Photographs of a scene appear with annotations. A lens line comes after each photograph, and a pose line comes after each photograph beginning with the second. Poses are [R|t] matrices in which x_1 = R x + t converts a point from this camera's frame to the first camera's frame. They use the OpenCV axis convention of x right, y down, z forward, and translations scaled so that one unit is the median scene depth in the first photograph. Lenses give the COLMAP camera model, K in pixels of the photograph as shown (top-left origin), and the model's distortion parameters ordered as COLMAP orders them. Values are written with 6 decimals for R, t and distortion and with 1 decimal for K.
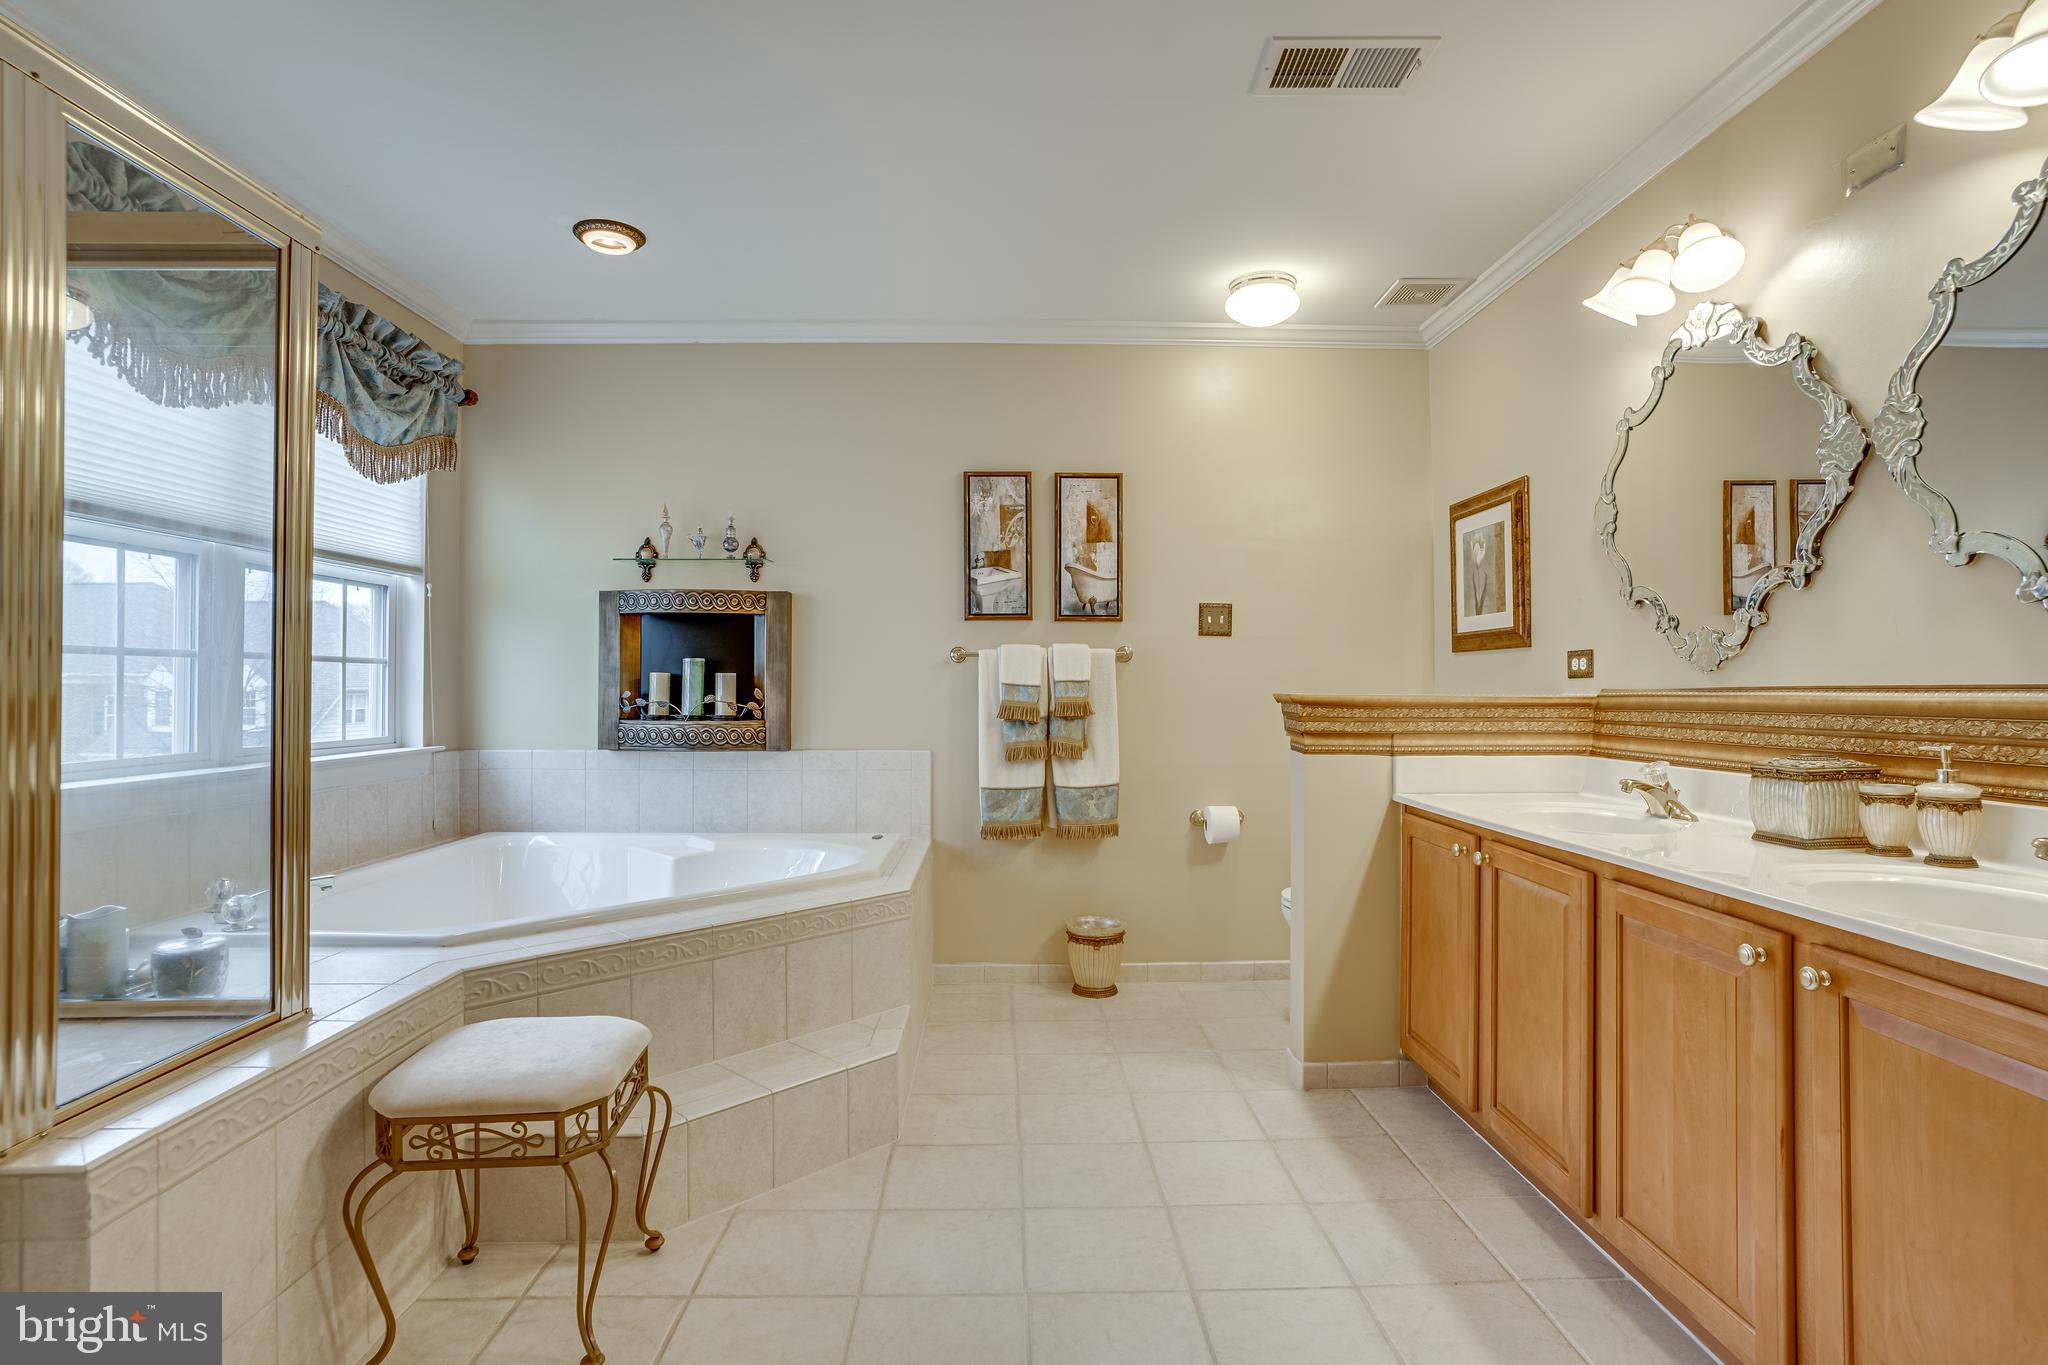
lens RADIAL K [[1021.6, 0, 1025.6], [0, 1021.6, 677.3], [0, 0, 1]] dist [-0.060535, 0.027555]
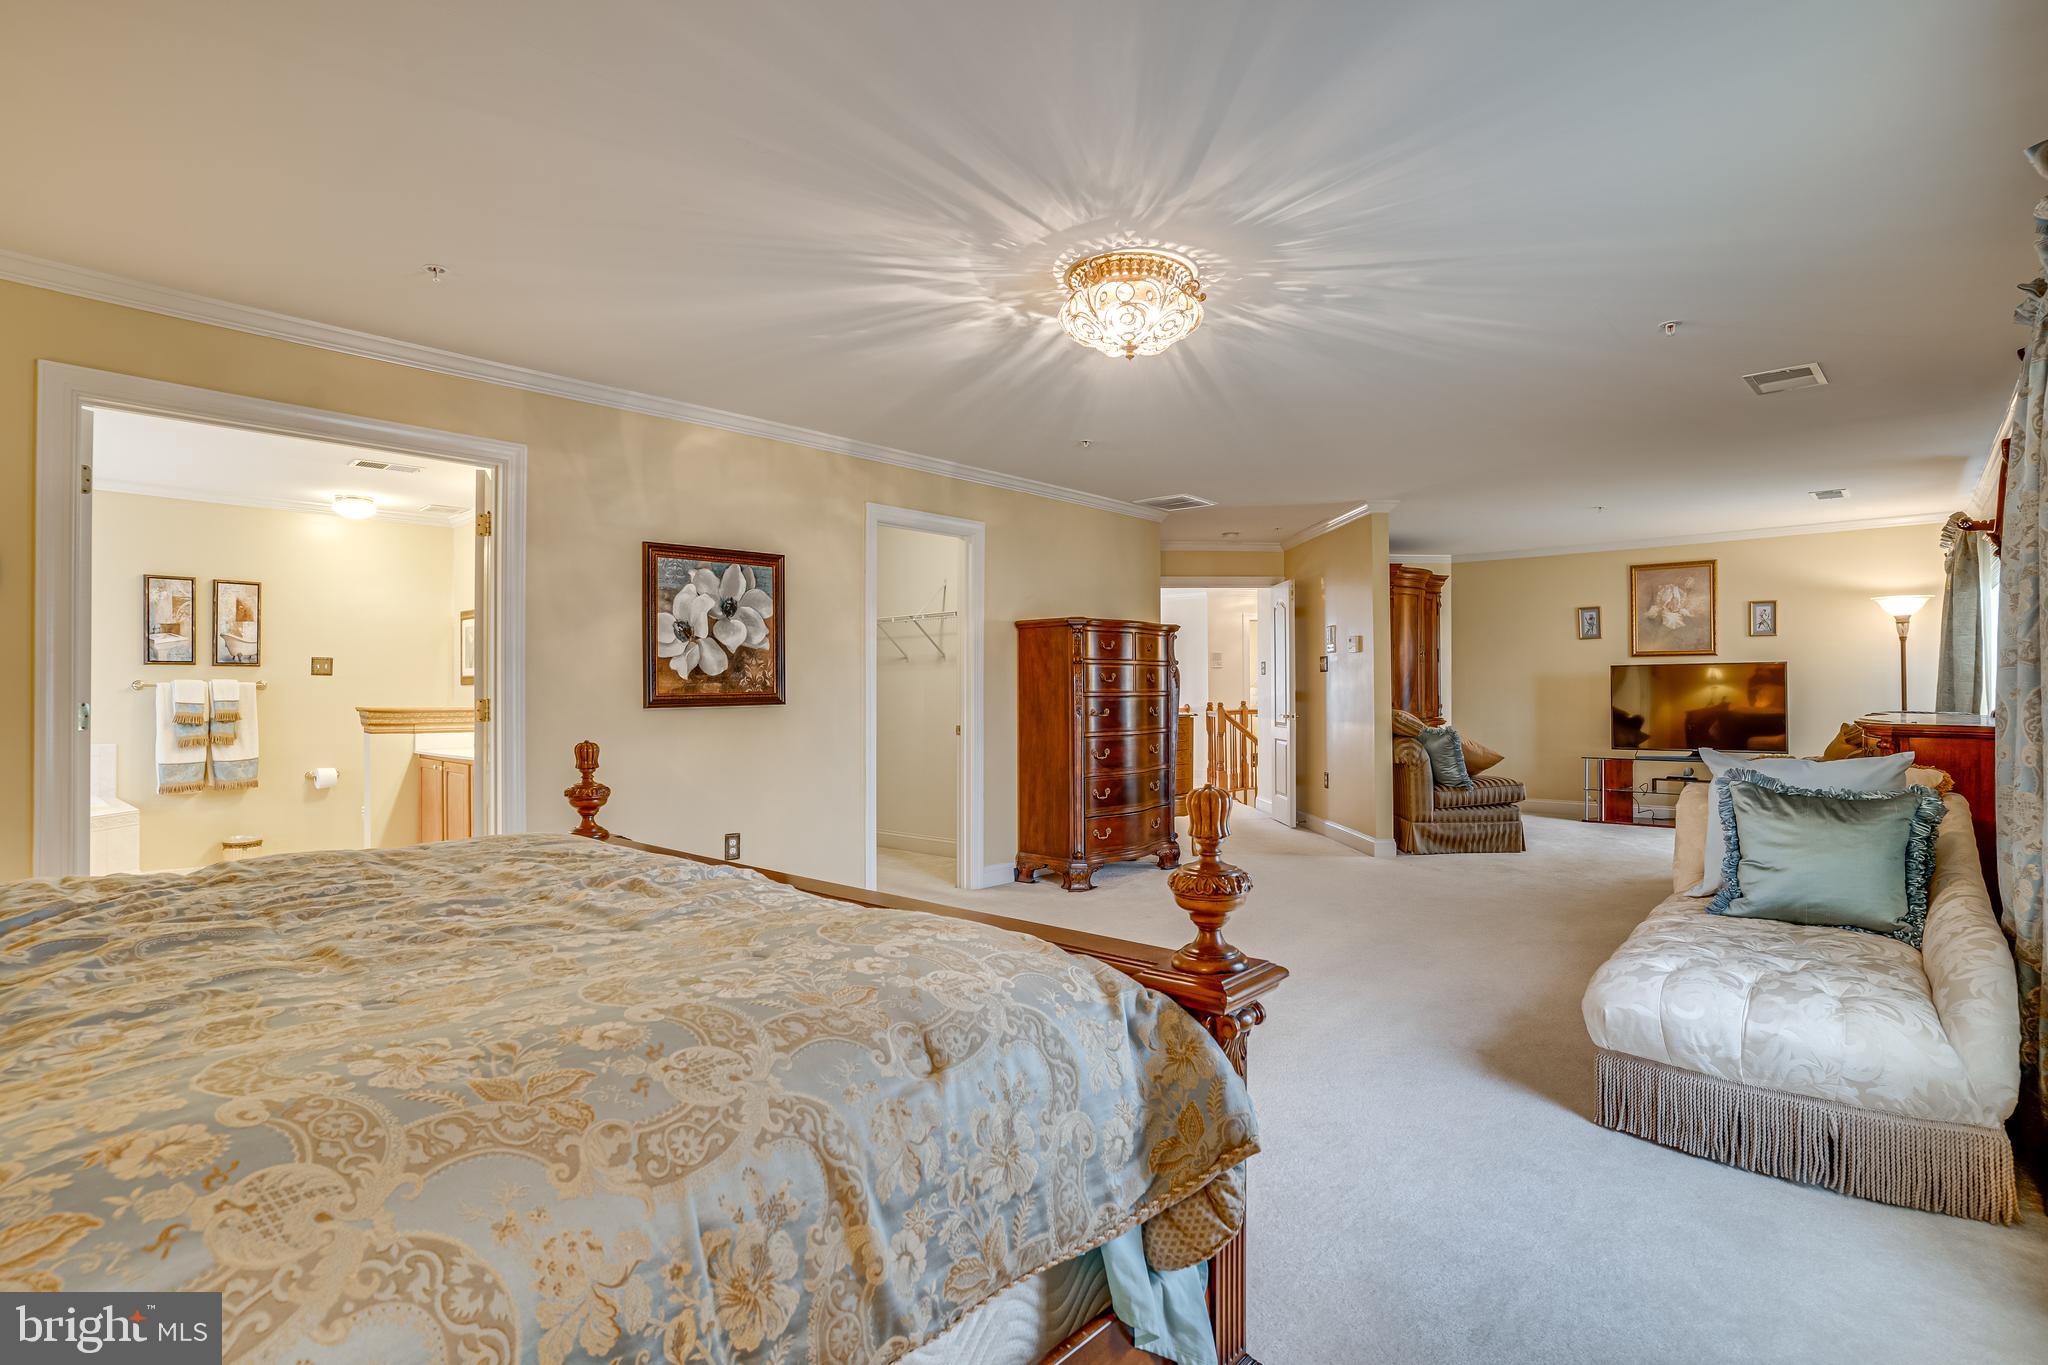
lens RADIAL K [[1021.6, 0, 1051.0], [0, 1021.6, 684.4], [0, 0, 1]] dist [-0.060535, 0.027555]
pose [[0.667532, 0.005230, 0.744563, -0.280647], [-0.007817, 0.999969, -0.000015, -0.035768], [-0.744540, -0.005810, 0.667552, -1.205475]]
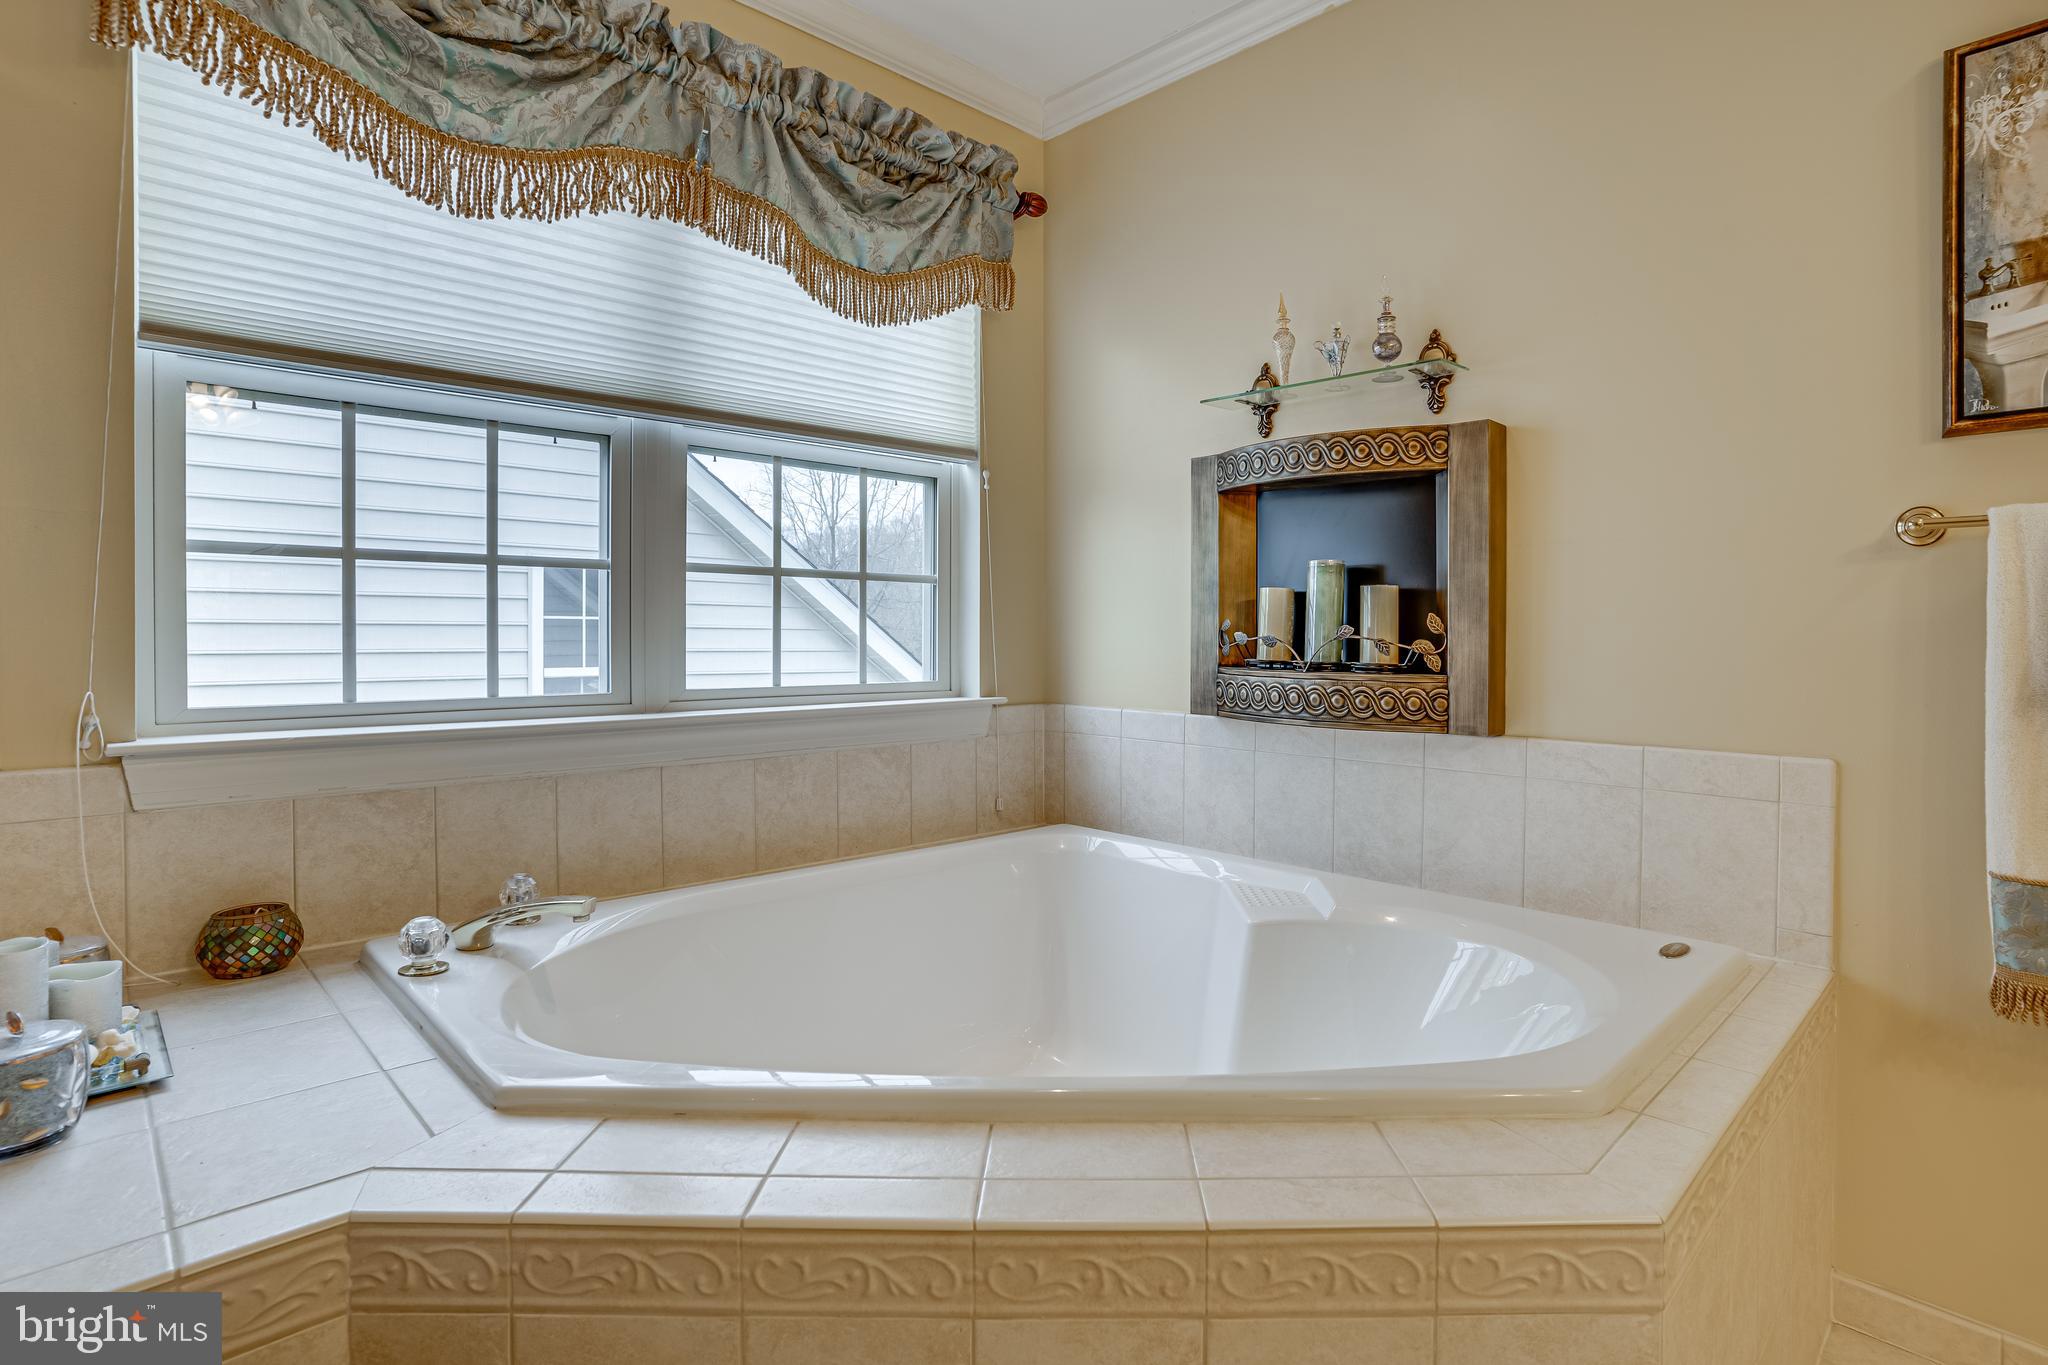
lens RADIAL K [[1021.6, 0, 1081.6], [0, 1021.6, 643.8], [0, 0, 1]] dist [-0.060535, 0.027555]
pose [[0.692246, 0.011375, -0.721572, -0.014201], [0.000985, 0.999860, 0.016707, 0.017606], [0.721661, -0.012276, 0.692138, 0.512594]]
